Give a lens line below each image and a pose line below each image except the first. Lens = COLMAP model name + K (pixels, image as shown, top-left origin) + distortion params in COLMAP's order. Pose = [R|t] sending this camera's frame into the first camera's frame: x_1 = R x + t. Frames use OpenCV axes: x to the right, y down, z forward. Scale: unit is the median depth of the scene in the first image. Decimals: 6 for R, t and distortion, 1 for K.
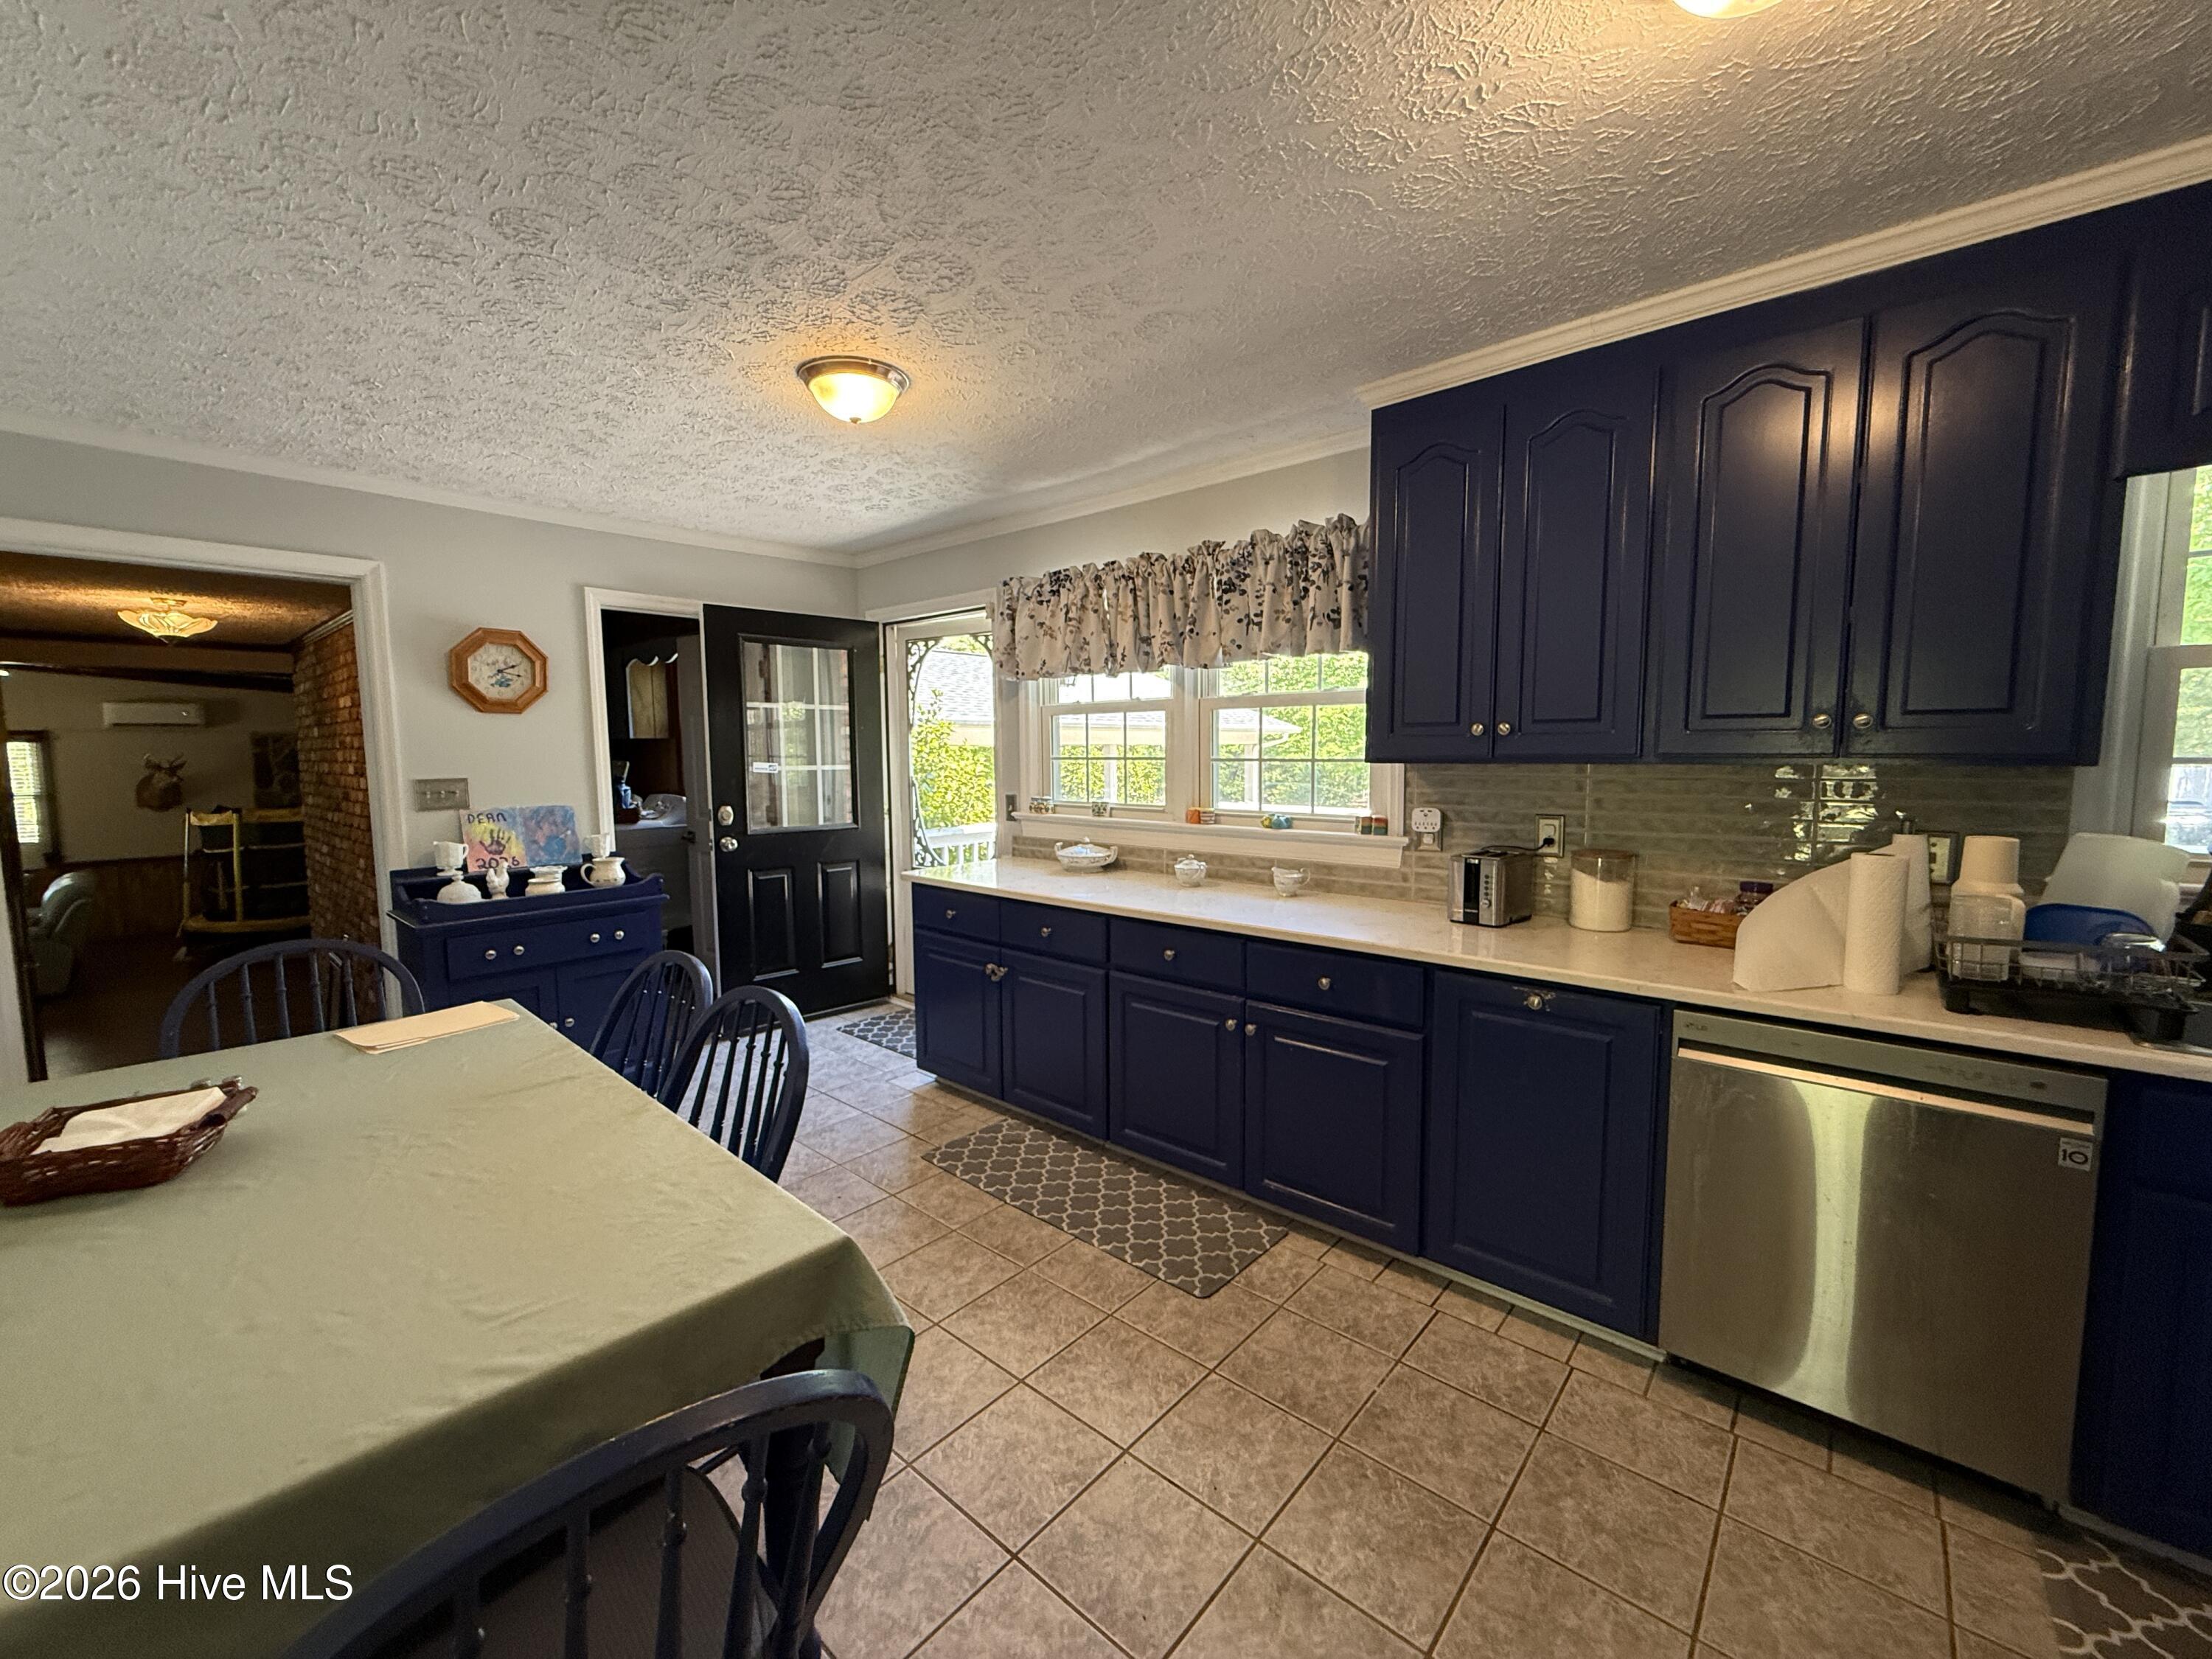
lens RADIAL K [[880.5, 0, 1101.1], [0, 880.5, 830.3], [0, 0, 1]] dist [0.001021, 0.000052]
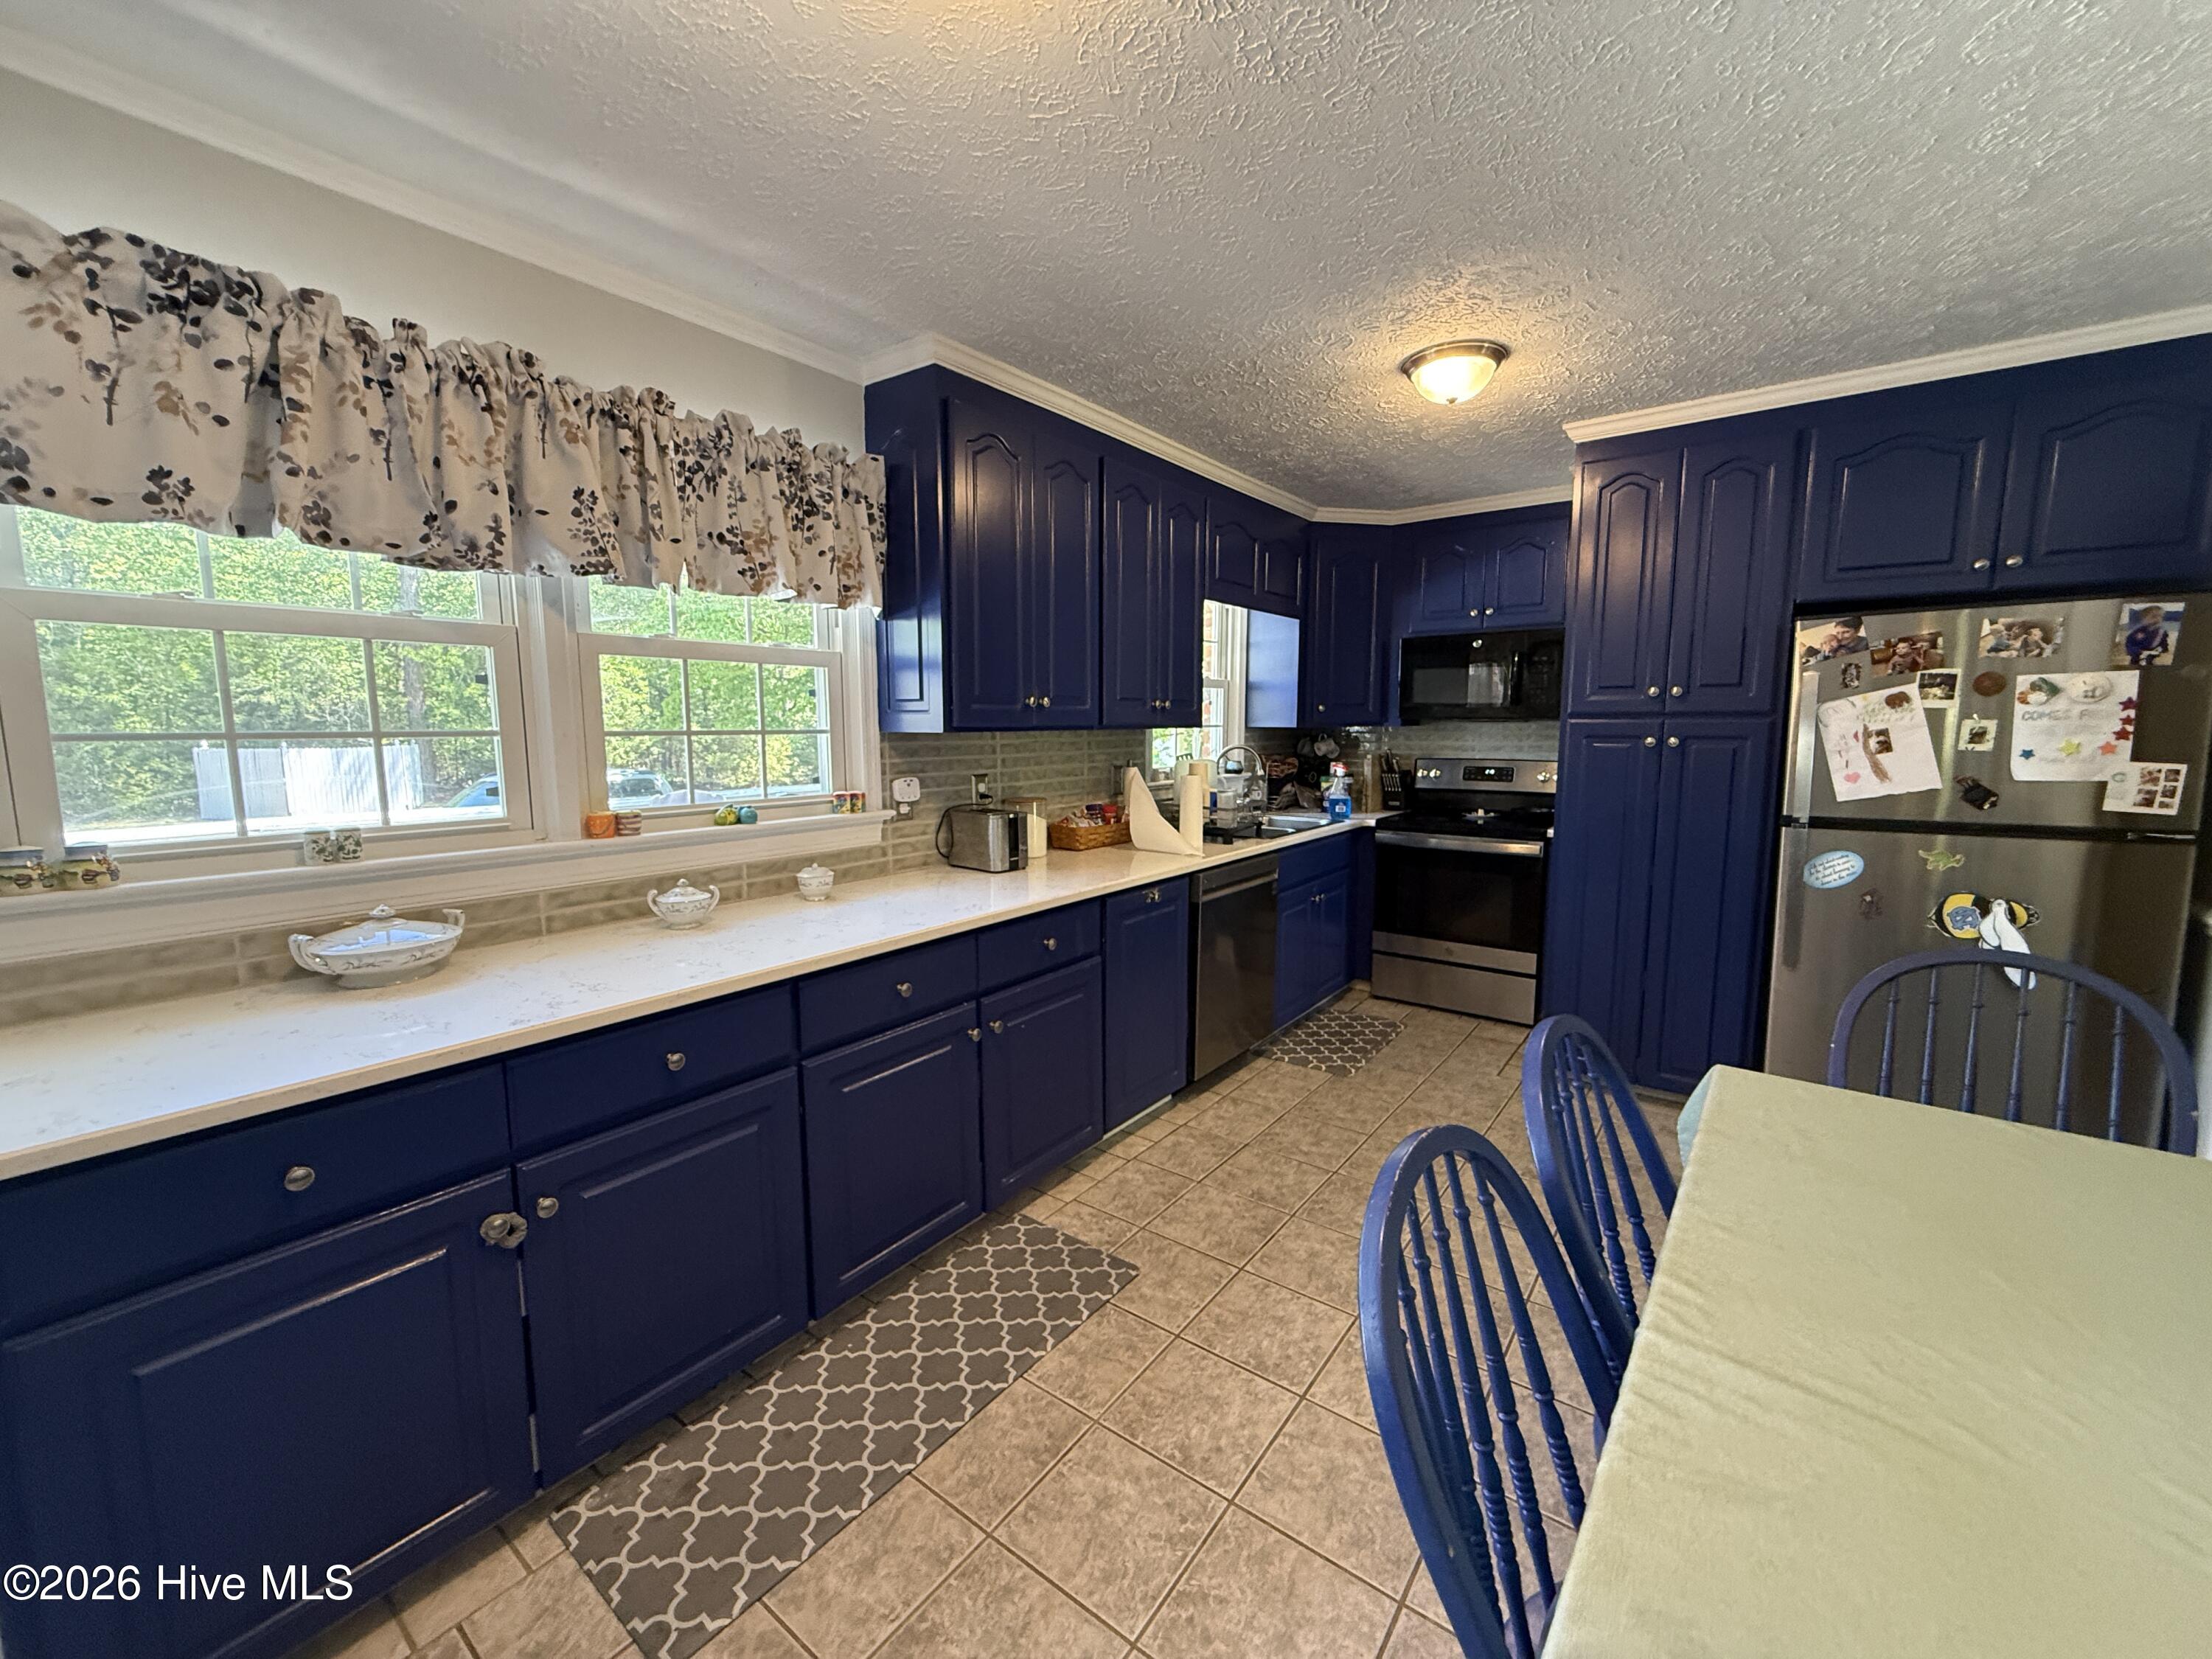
lens RADIAL K [[880.5, 0, 1101.1], [0, 880.5, 830.3], [0, 0, 1]] dist [0.001021, 0.000052]
pose [[-0.075711, -0.113485, 0.990651, -0.660479], [0.096208, 0.988036, 0.120538, -0.067011], [-0.992478, 0.104434, -0.063887, 0.863847]]
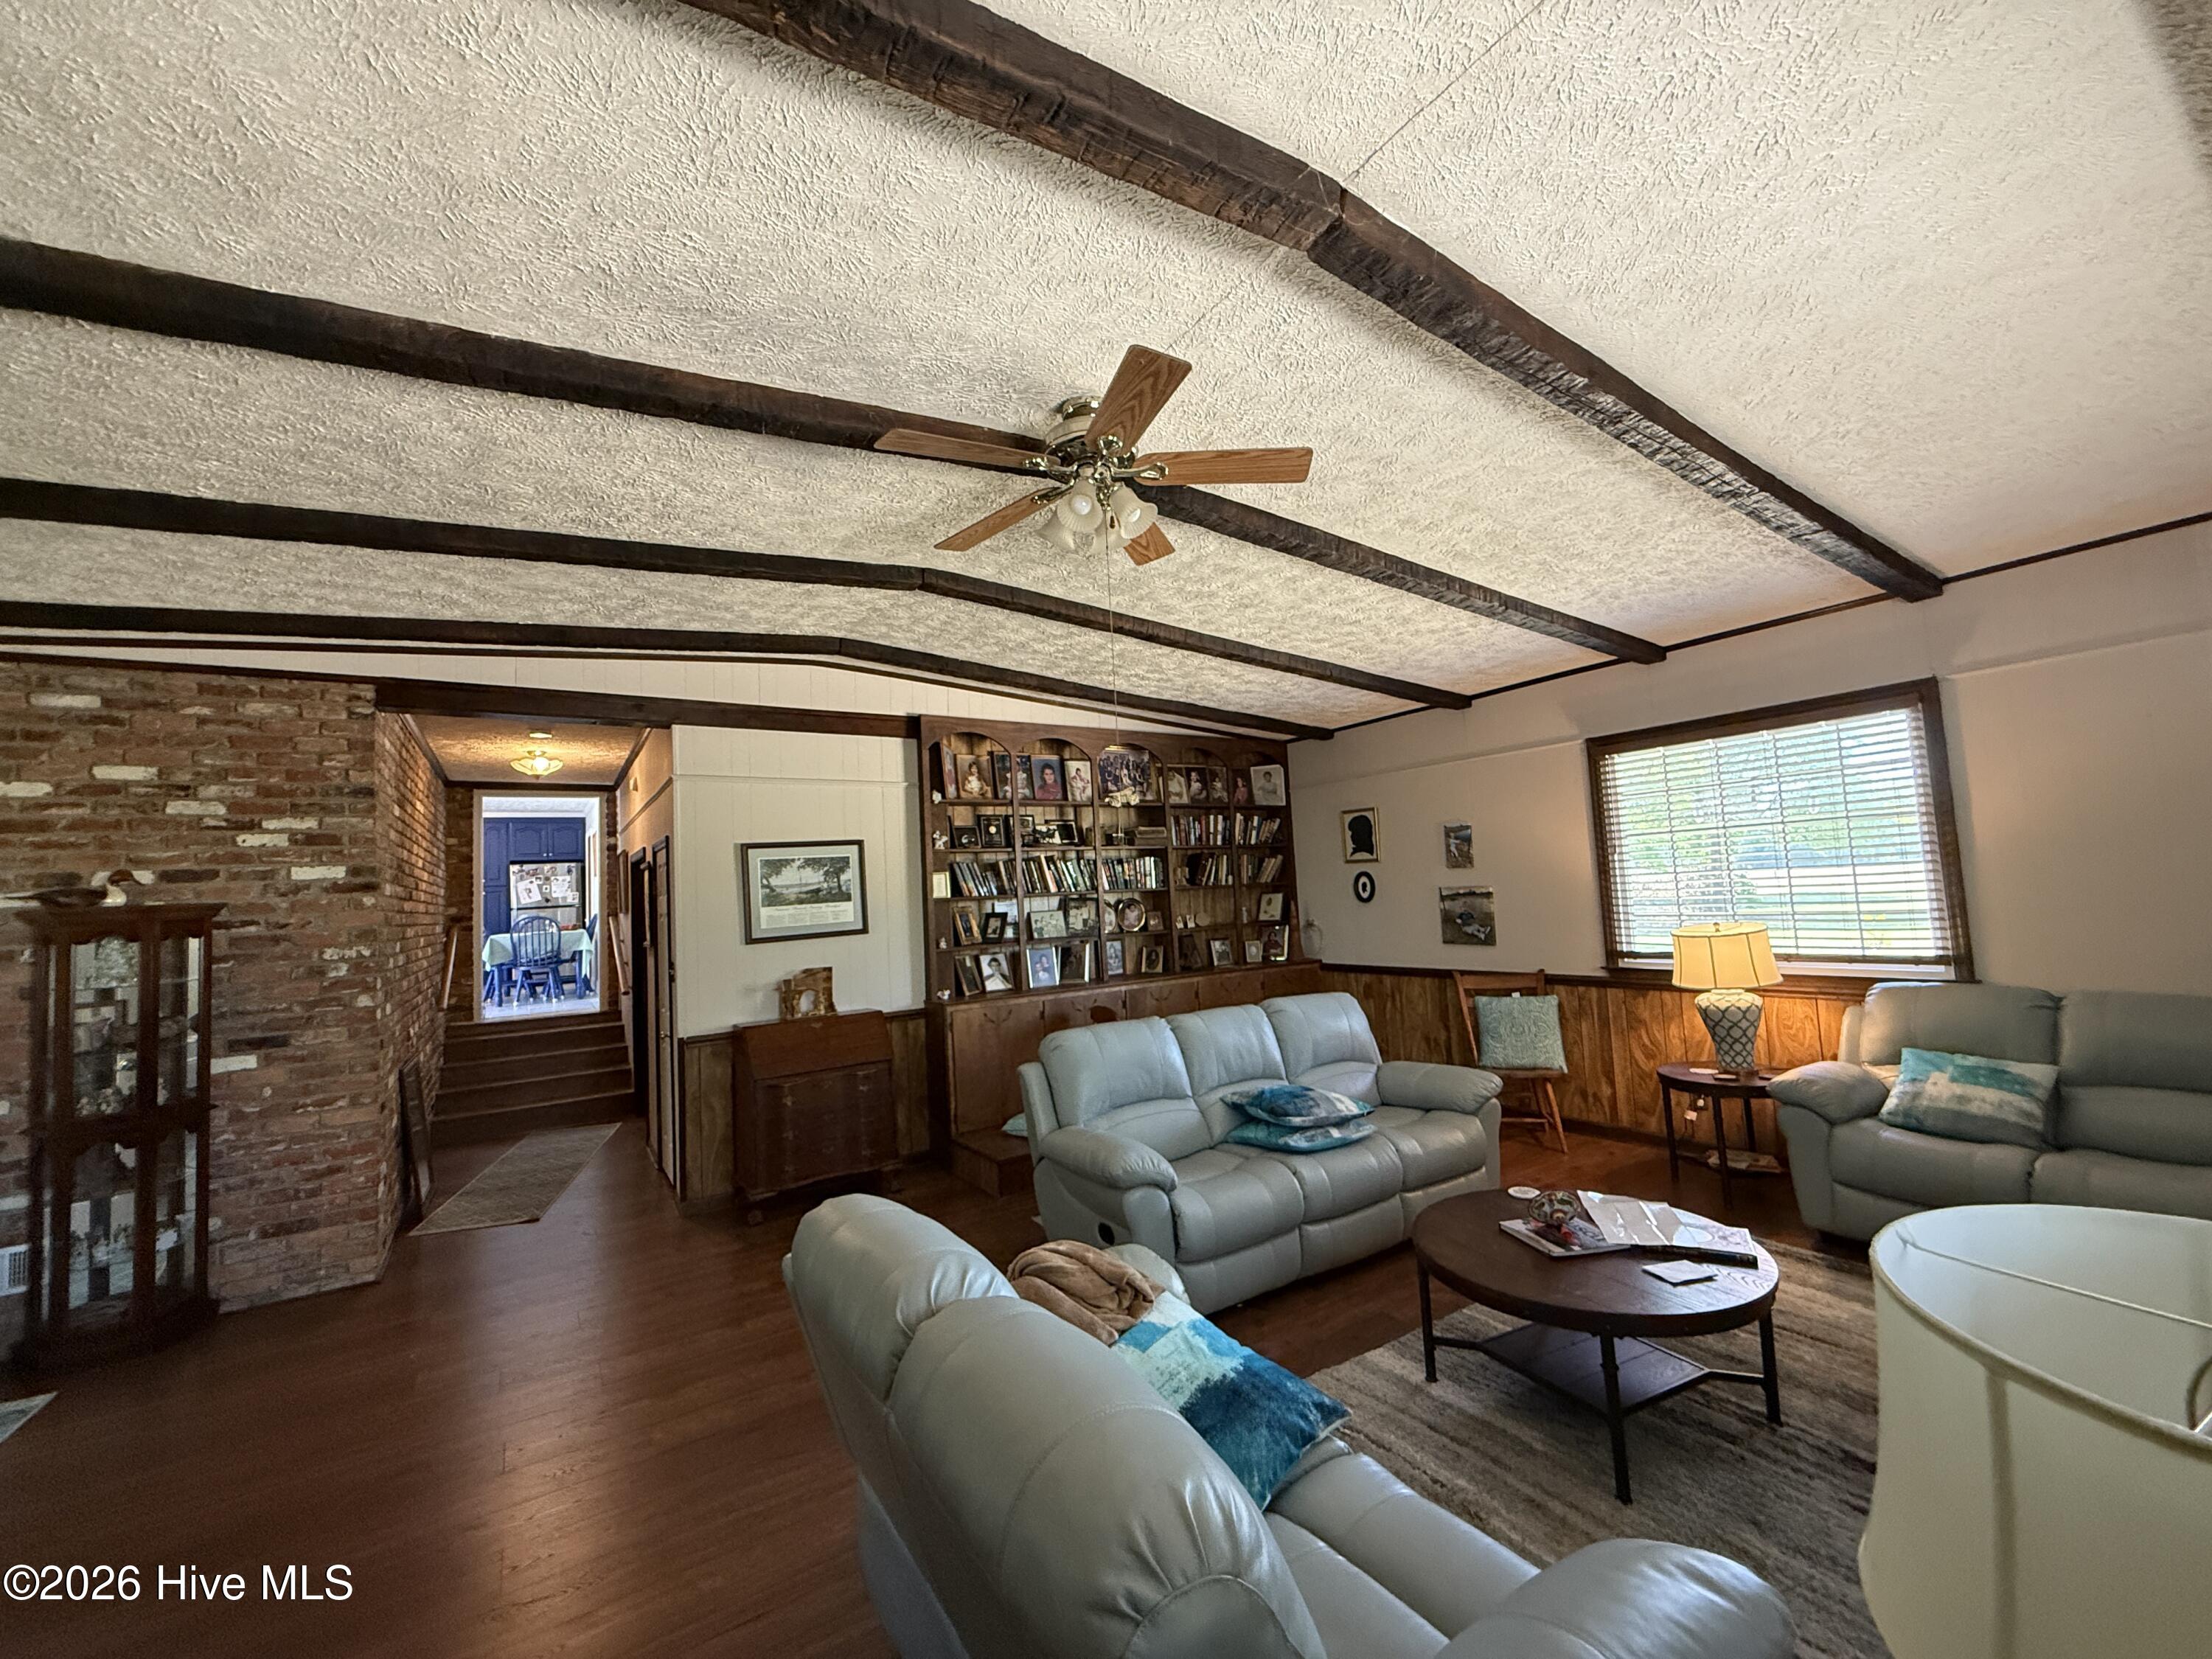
lens RADIAL K [[907.5, 0, 1106.0], [0, 907.5, 829.5], [0, 0, 1]] dist [0.000237, -0.000064]
pose [[-0.951068, 0.085135, 0.297022, -2.168302], [0.094518, 0.995372, 0.017348, -0.072879], [-0.294170, 0.044573, -0.954713, 2.061981]]
